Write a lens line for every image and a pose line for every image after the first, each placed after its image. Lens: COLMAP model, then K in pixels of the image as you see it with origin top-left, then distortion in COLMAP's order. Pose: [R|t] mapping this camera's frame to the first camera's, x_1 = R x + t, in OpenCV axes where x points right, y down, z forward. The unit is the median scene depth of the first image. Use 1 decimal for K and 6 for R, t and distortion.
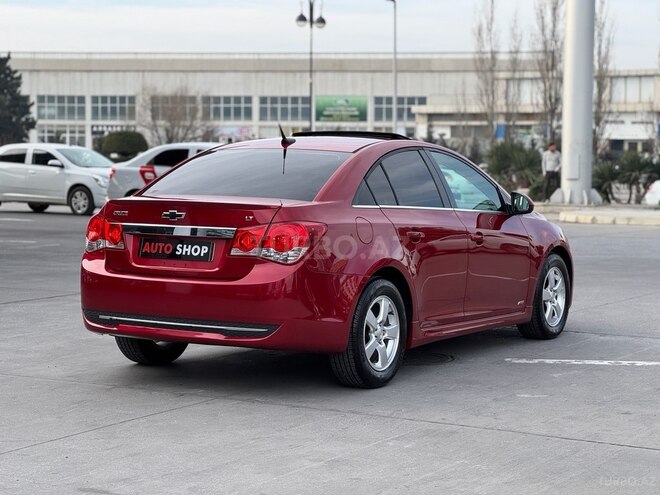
lens RADIAL K [[1448.6, 0, 325.6], [0, 1448.6, 246.2], [0, 0, 1]] dist [0.041294, 2.082894]
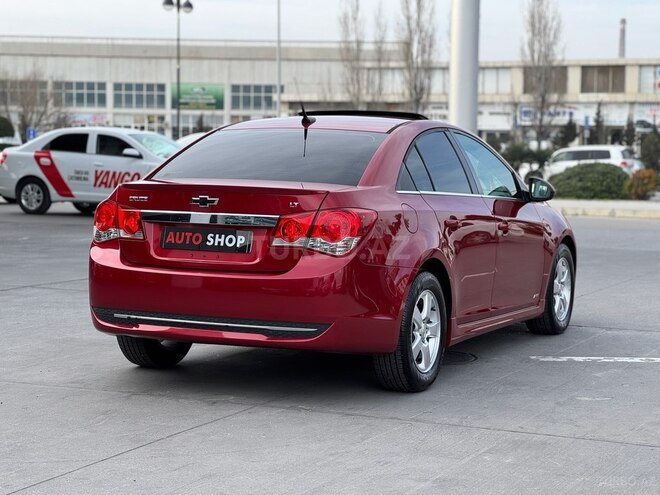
lens RADIAL K [[1448.6, 0, 325.6], [0, 1448.6, 246.2], [0, 0, 1]] dist [0.041294, 2.082894]
pose [[0.994330, -0.001383, 0.106328, -0.112281], [0.000600, 0.999972, 0.007403, -0.000201], [-0.106335, -0.007297, 0.994304, 0.094703]]
